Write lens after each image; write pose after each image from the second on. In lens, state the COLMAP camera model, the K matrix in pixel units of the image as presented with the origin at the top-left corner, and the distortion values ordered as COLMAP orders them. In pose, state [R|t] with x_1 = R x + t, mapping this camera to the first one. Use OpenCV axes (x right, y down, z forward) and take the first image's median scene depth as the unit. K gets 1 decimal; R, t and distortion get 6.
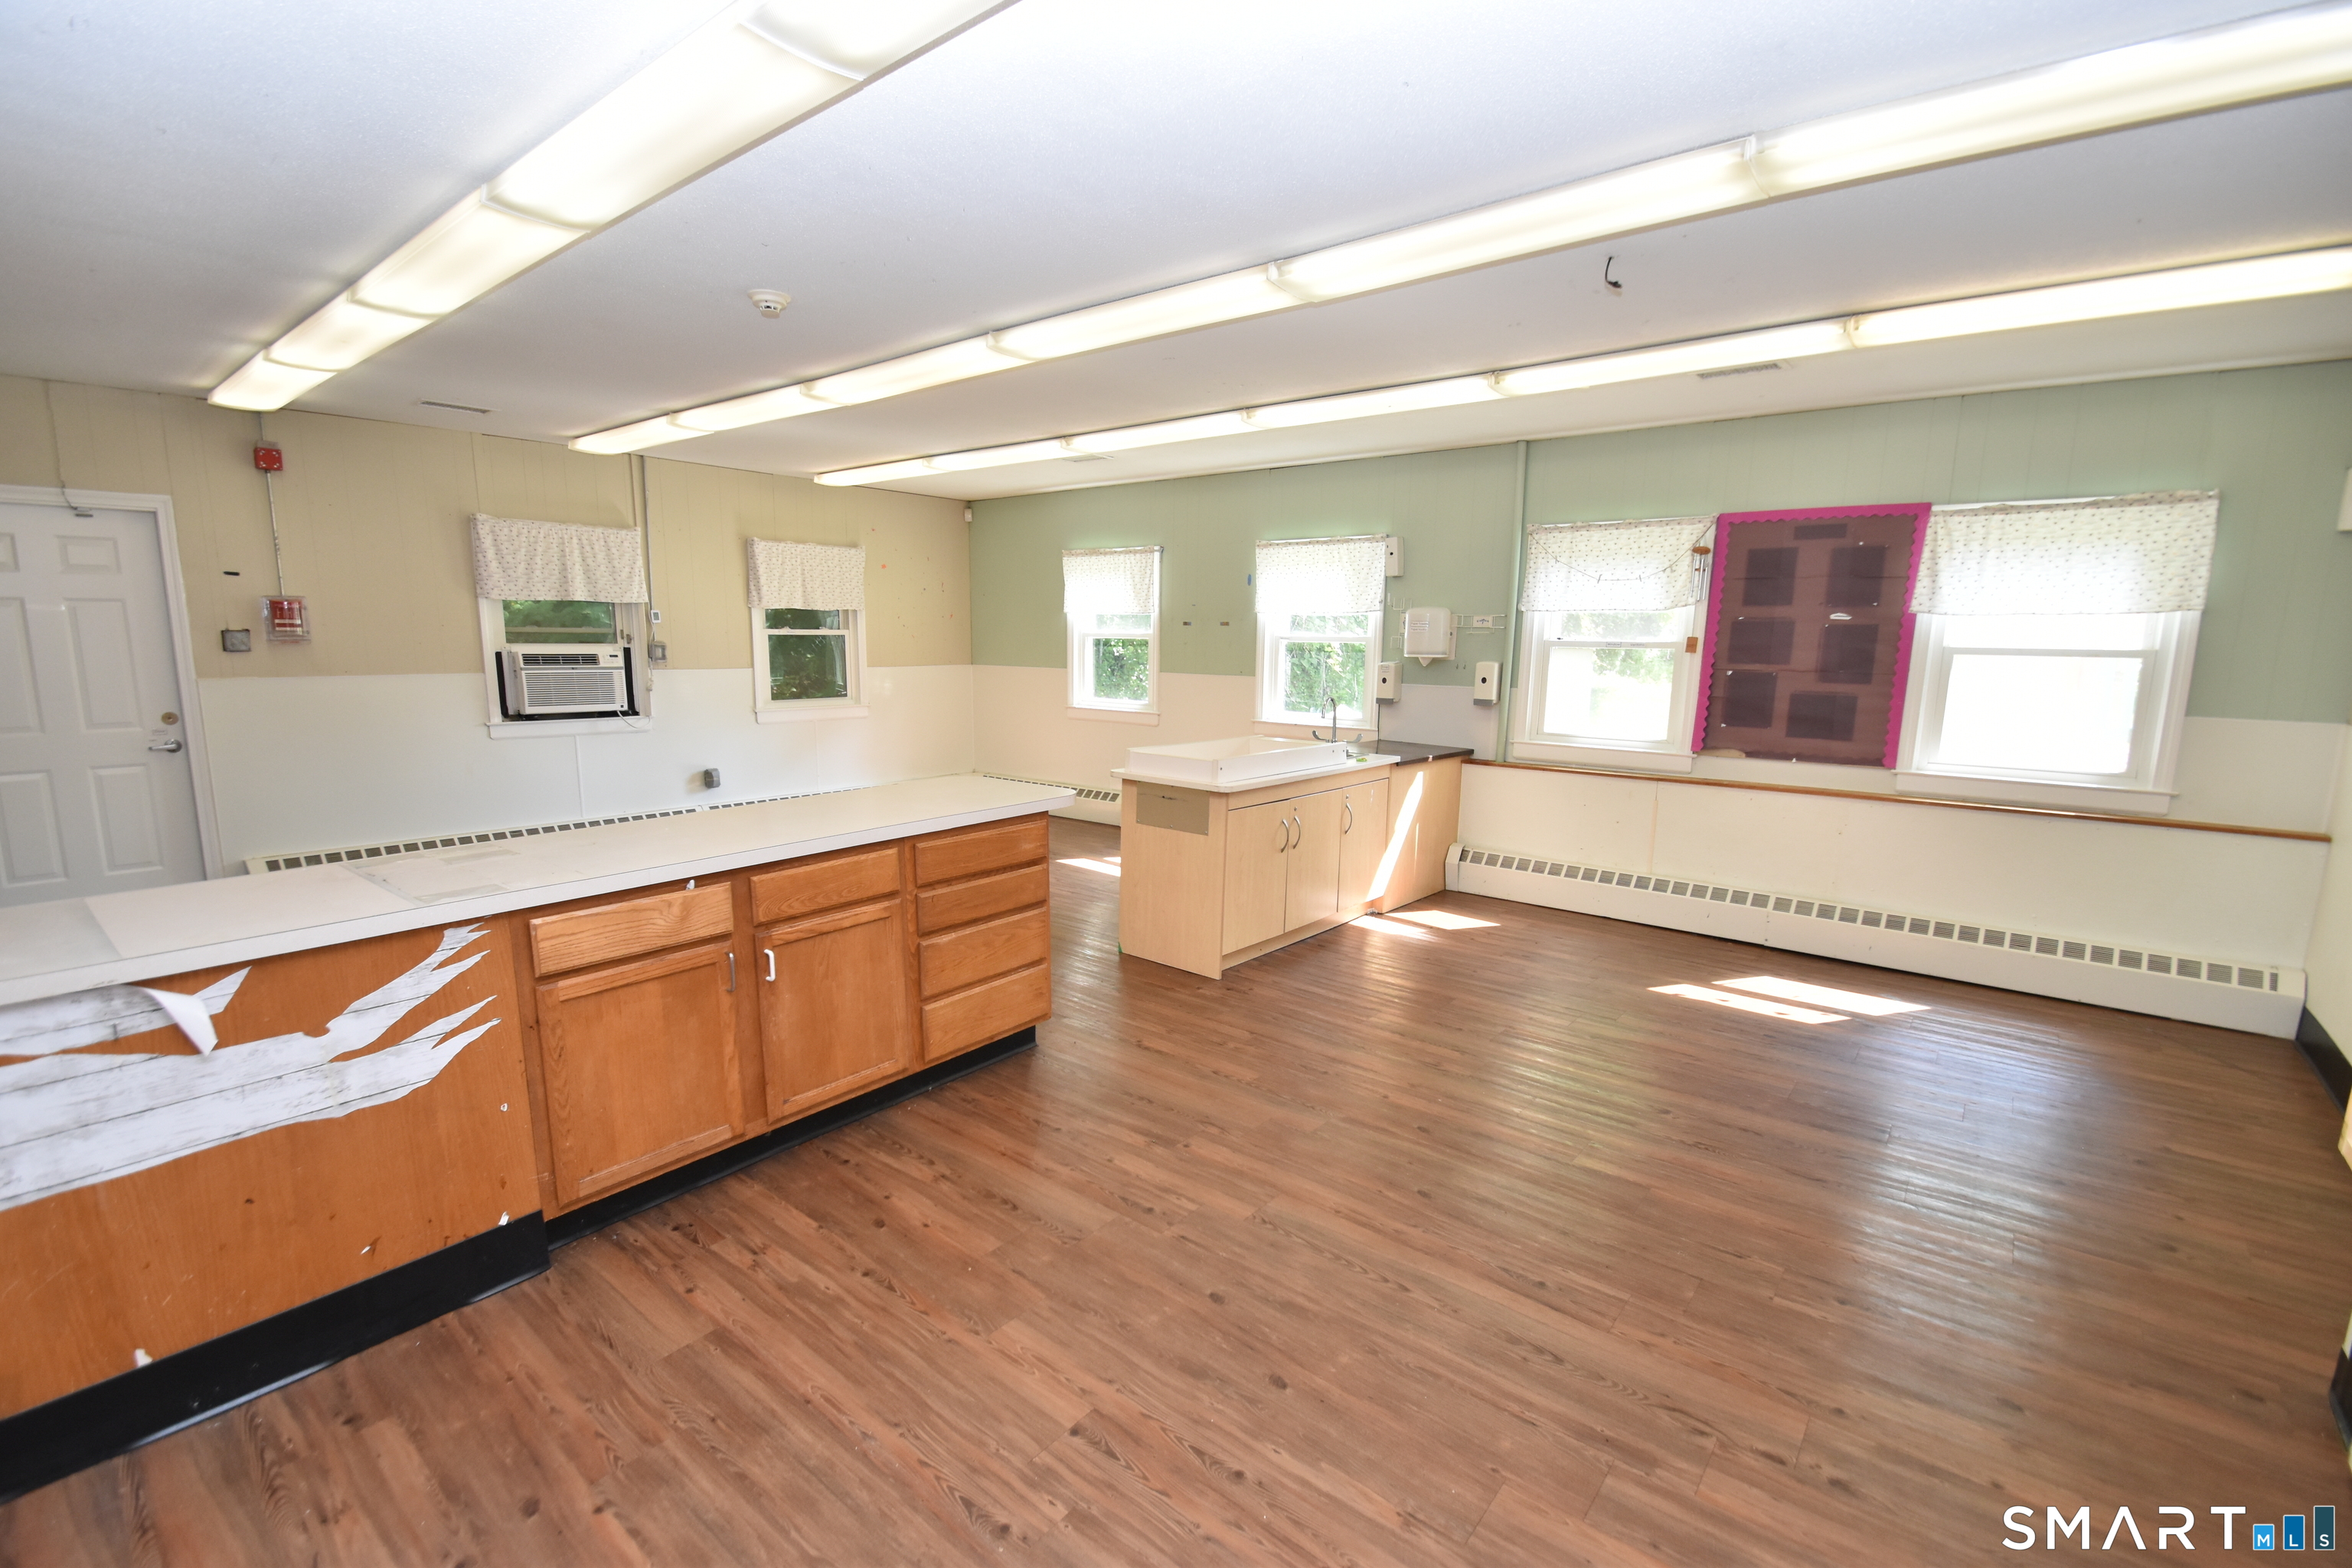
lens RADIAL K [[1030.5, 0, 1172.5], [0, 1030.5, 792.2], [0, 0, 1]] dist [-0.009438, -0.004637]
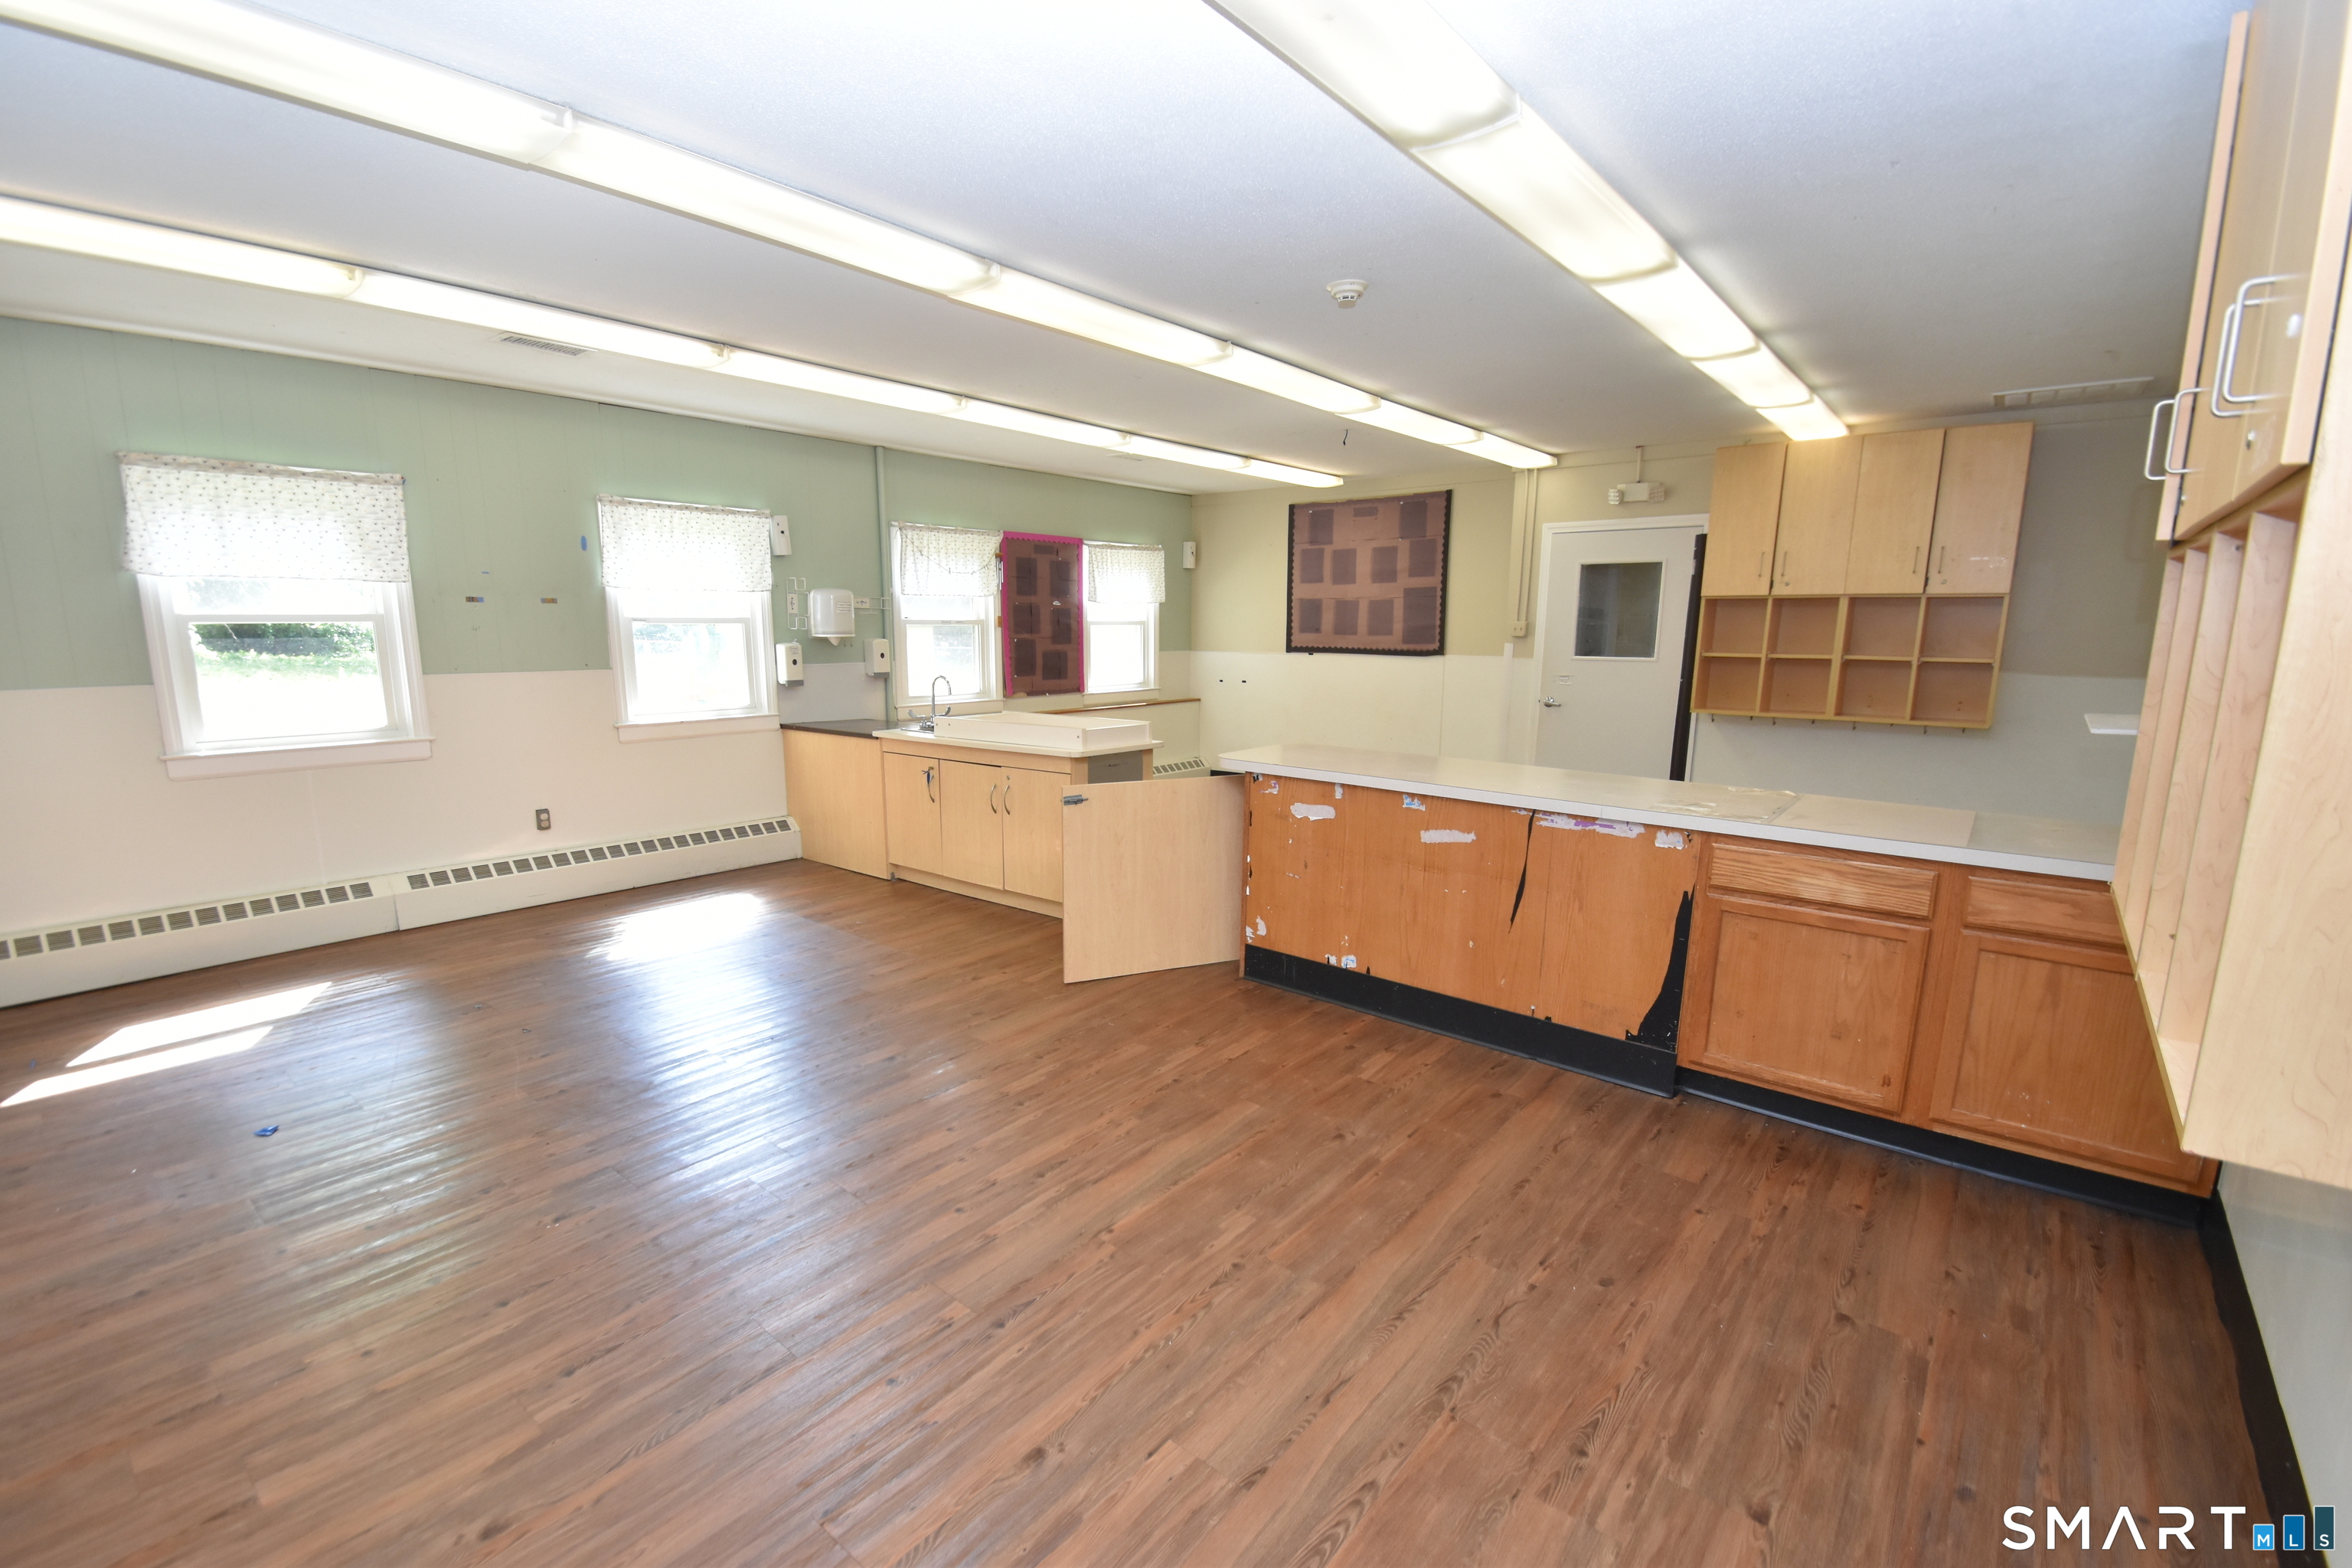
lens RADIAL K [[1030.5, 0, 1177.9], [0, 1030.5, 806.2], [0, 0, 1]] dist [-0.009438, -0.004637]
pose [[-0.007980, -0.190130, 0.981726, -0.891460], [0.142842, 0.971473, 0.189306, -0.122733], [-0.989713, 0.141742, 0.019406, 0.721219]]
